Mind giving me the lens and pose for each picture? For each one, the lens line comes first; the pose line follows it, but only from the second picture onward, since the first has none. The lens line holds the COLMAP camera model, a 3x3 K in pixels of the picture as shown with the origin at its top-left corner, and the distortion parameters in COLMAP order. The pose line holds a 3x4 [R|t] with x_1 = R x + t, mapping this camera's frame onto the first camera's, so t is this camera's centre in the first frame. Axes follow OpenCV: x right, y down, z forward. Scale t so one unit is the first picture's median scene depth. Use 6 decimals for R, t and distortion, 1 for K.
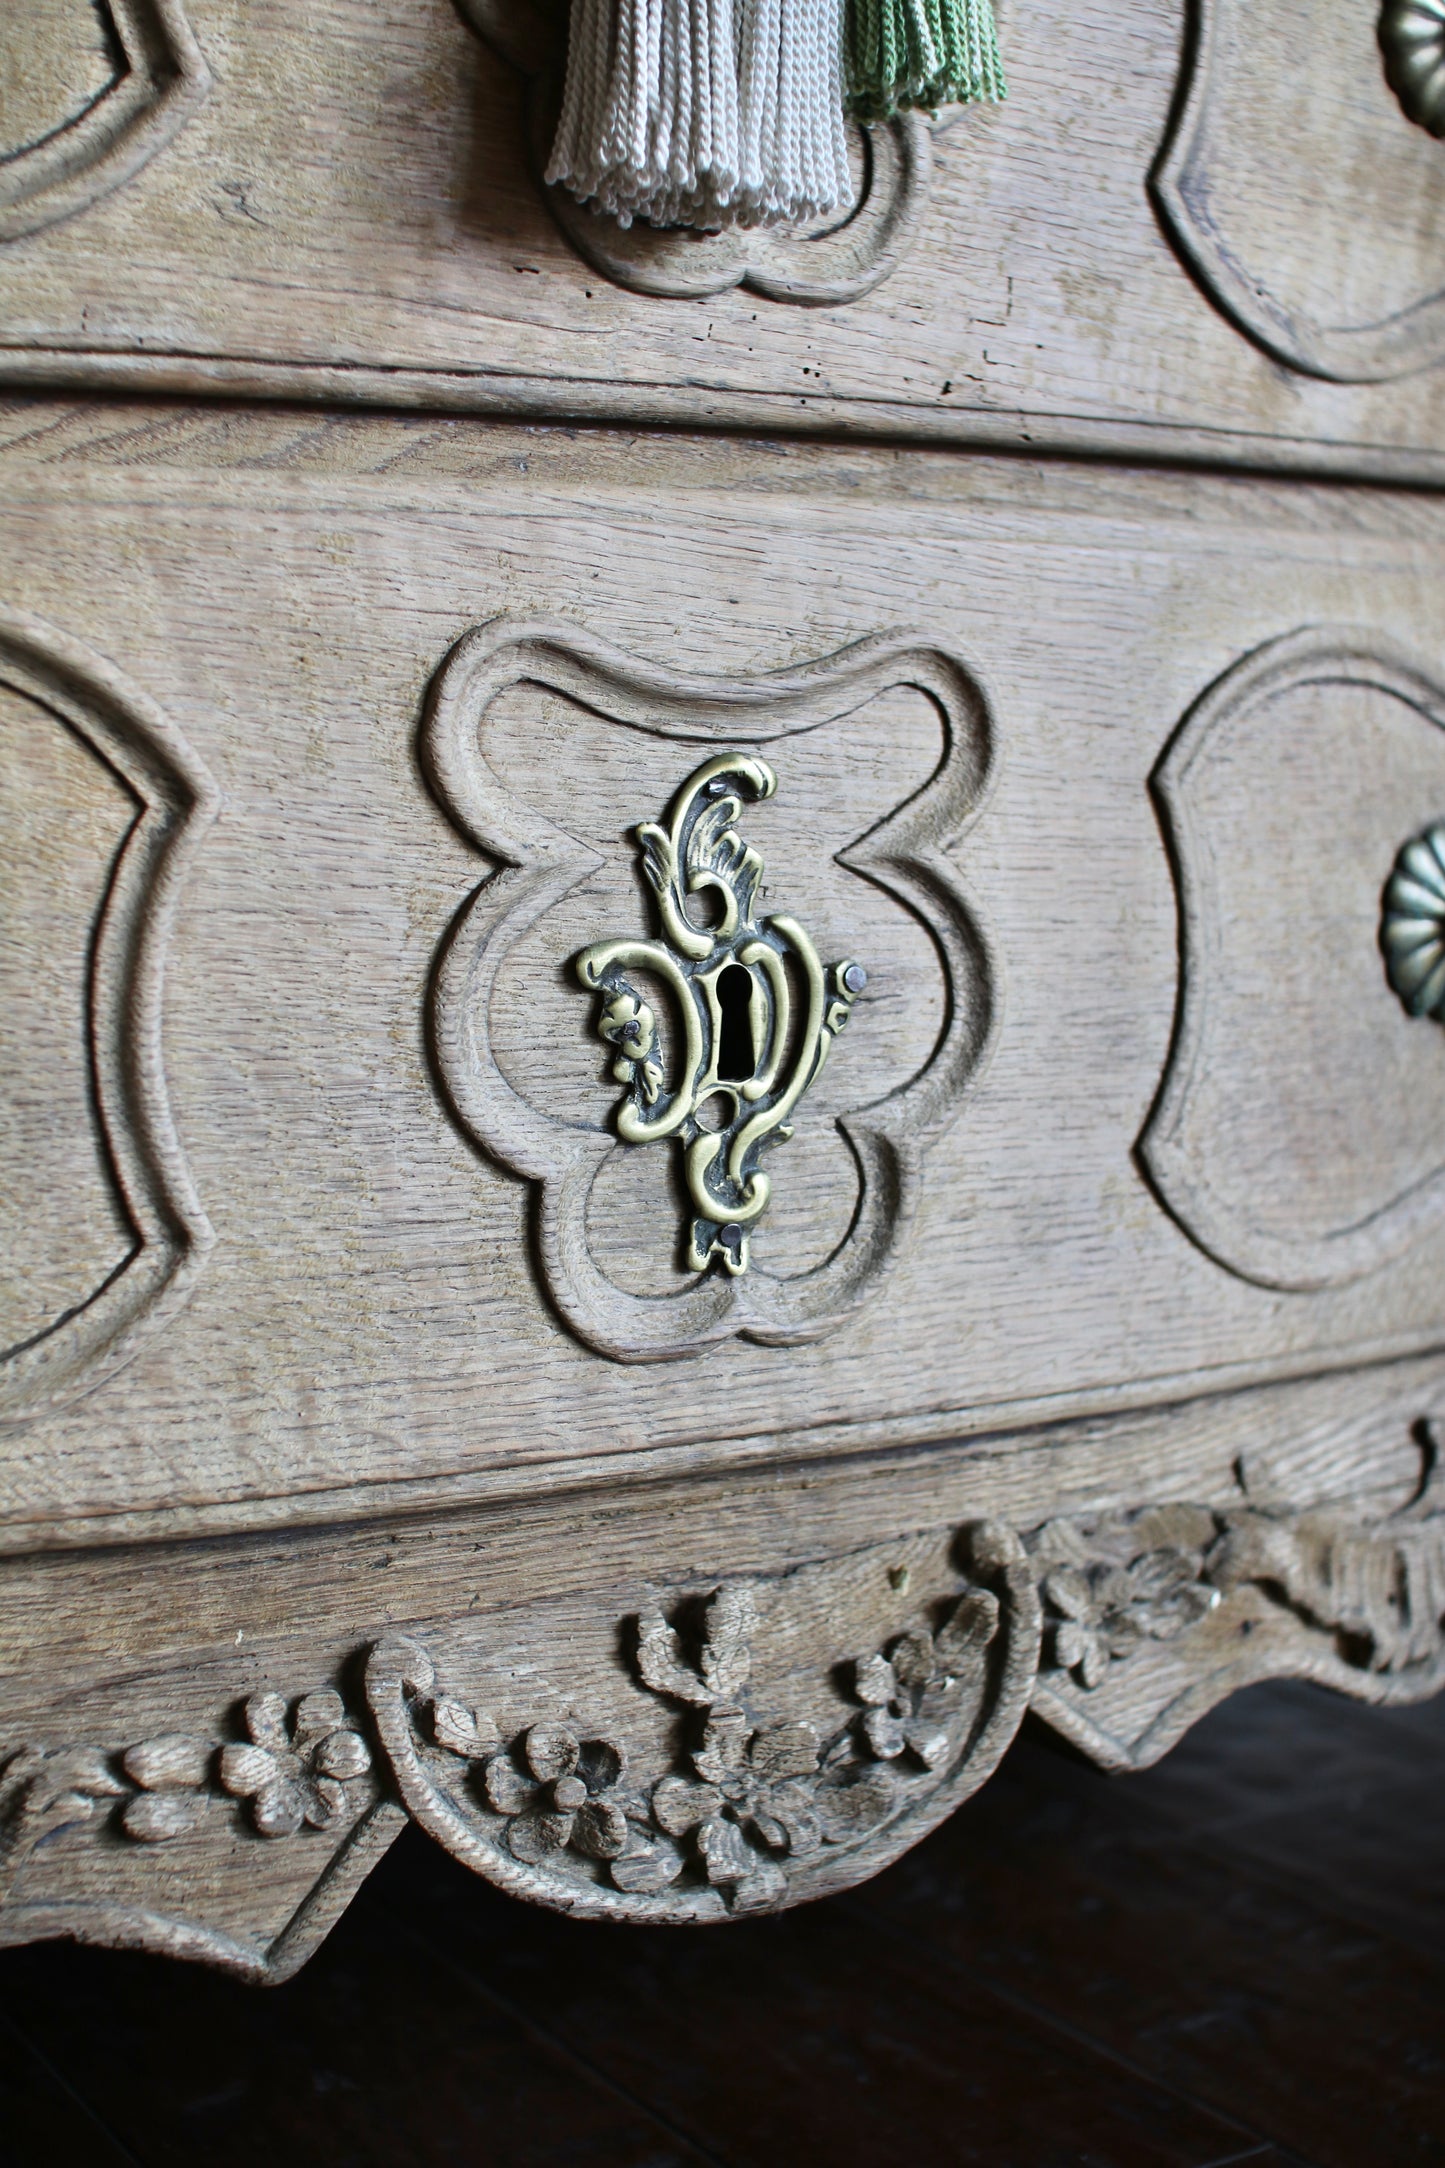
lens RADIAL K [[3027.8, 0, 722.5], [0, 3027.8, 1084.0], [0, 0, 1]] dist [-0.189040, 0.291236]
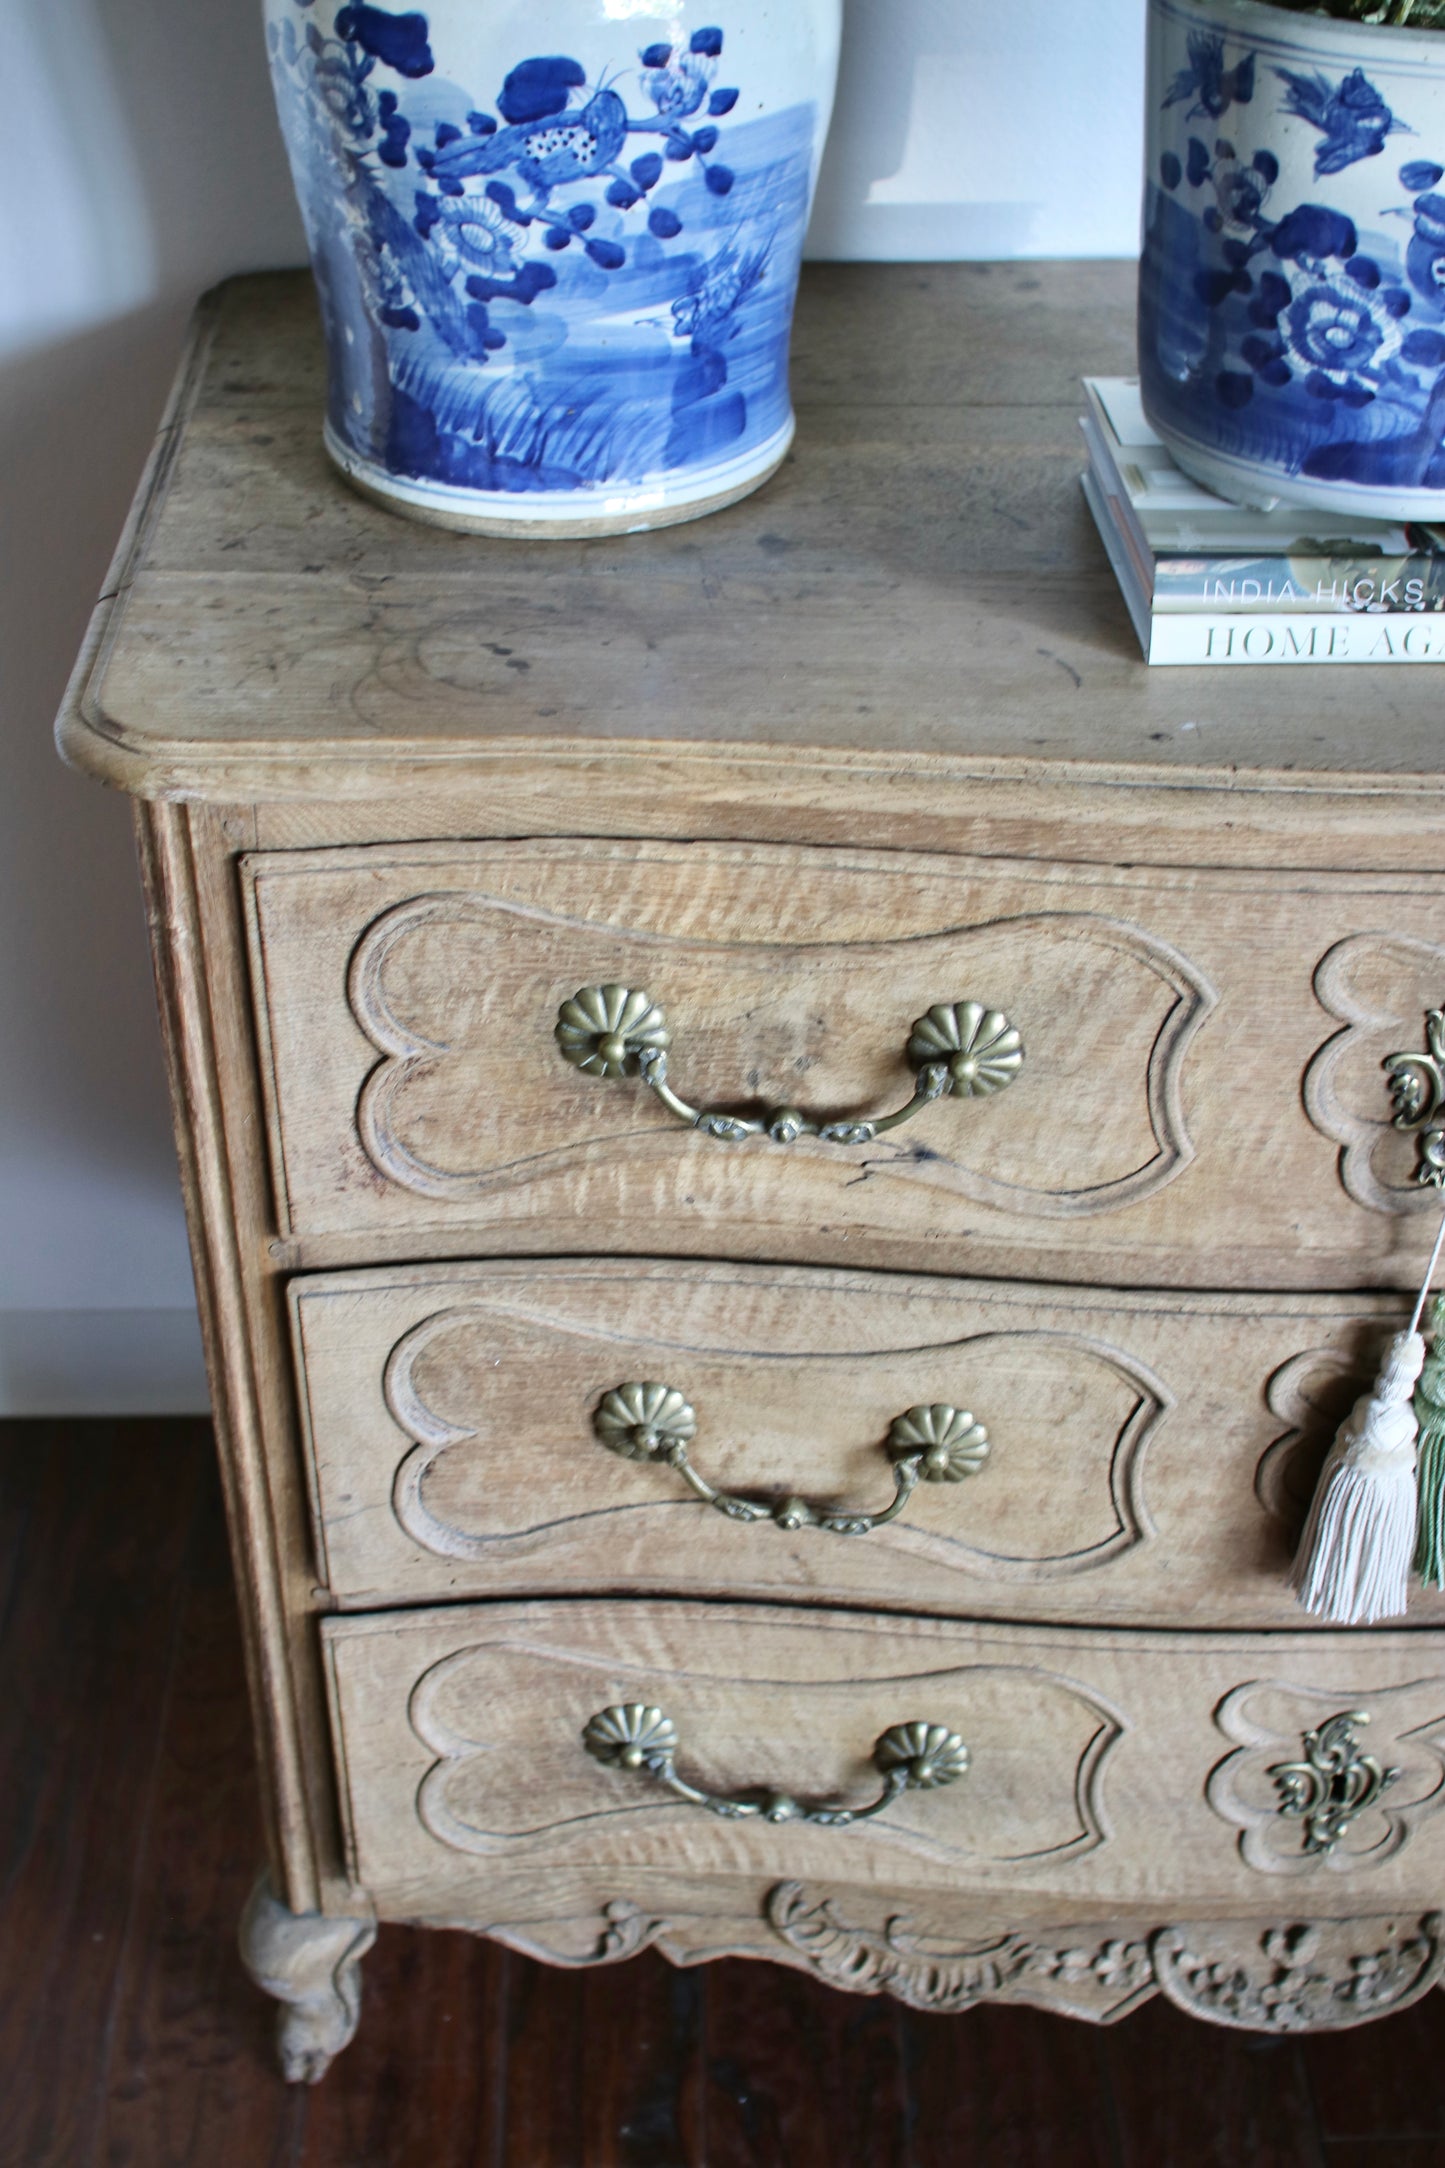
lens RADIAL K [[3027.8, 0, 722.5], [0, 3027.8, 1084.0], [0, 0, 1]] dist [-0.189040, 0.291236]
pose [[0.863594, 0.289939, -0.412480, 0.423204], [-0.055498, 0.867804, 0.493798, -1.760242], [0.501123, -0.403550, 0.765521, -0.943956]]
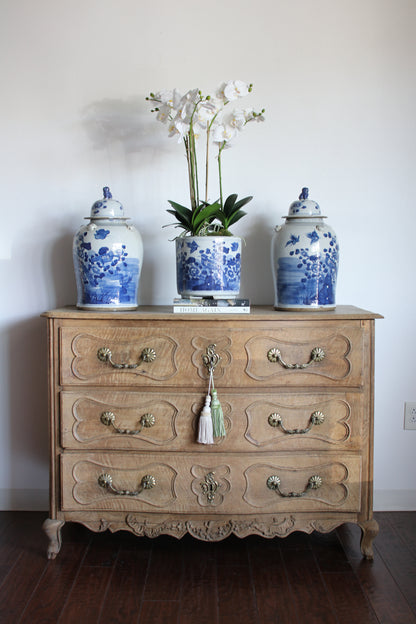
lens RADIAL K [[871.5, 0, 208.0], [0, 871.5, 312.0], [0, 0, 1]] dist [-0.189040, 0.291236]
pose [[0.853674, 0.033713, -0.519715, 2.470109], [-0.061763, 0.997414, -0.036751, -0.820707], [0.517132, 0.063473, 0.853549, -3.186746]]
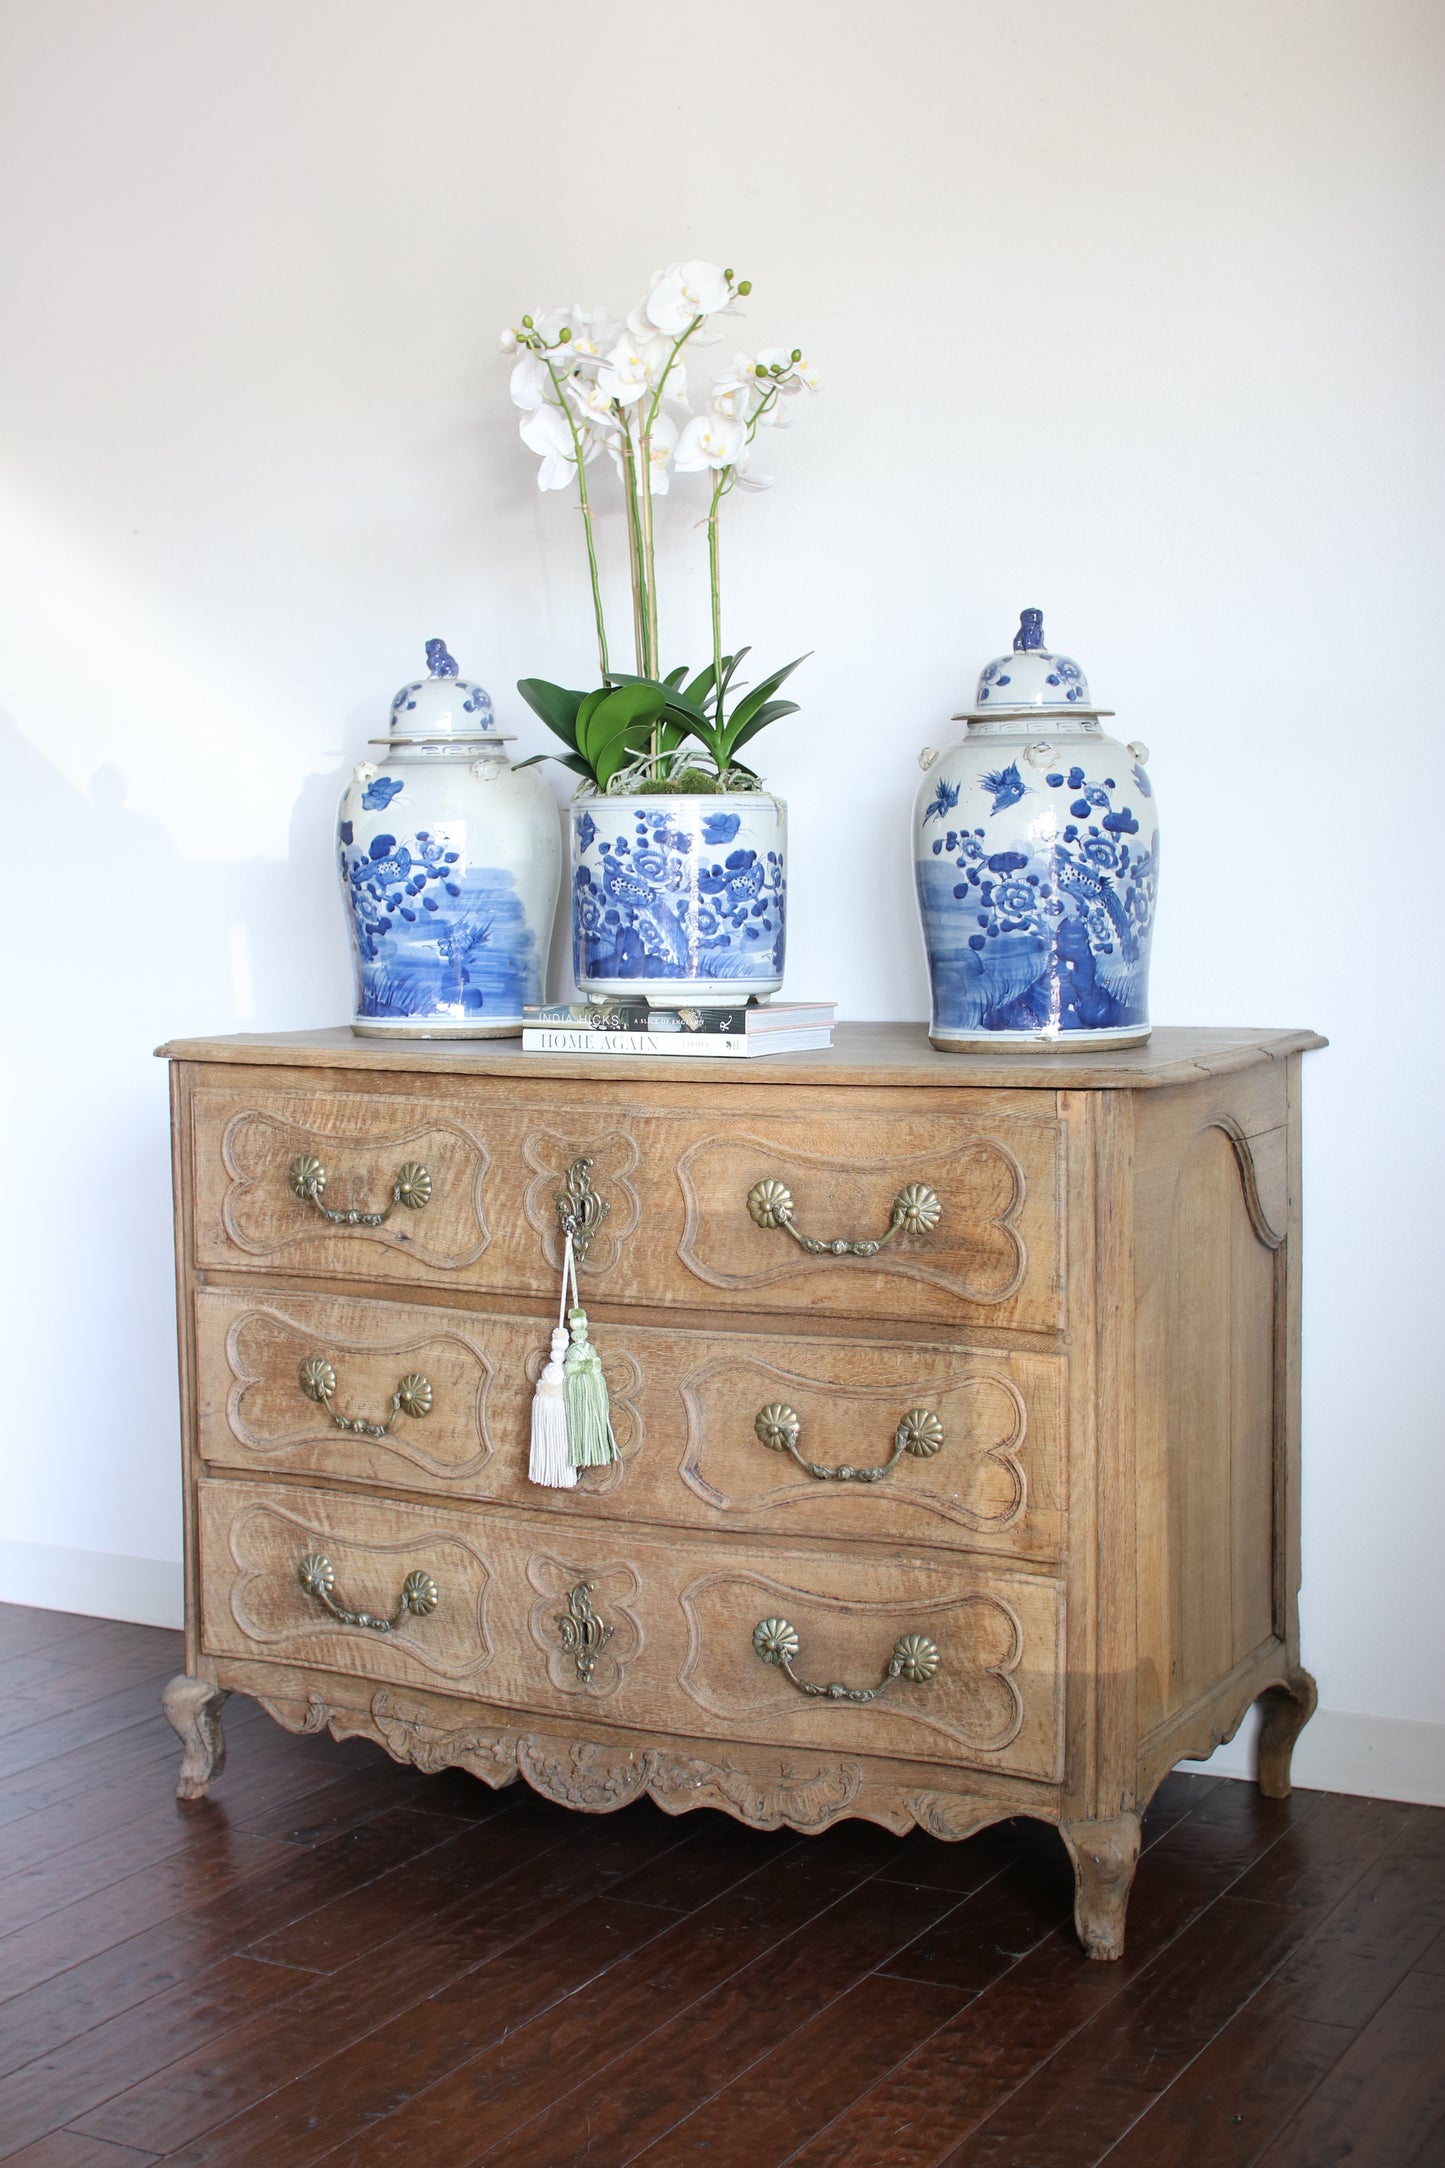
lens RADIAL K [[3027.8, 0, 722.5], [0, 3027.8, 1084.0], [0, 0, 1]] dist [-0.189040, 0.291236]
pose [[0.498530, 0.065895, -0.864364, 4.440338], [-0.083805, 0.996100, 0.027603, -1.101877], [0.862812, 0.058677, 0.502108, -1.385069]]
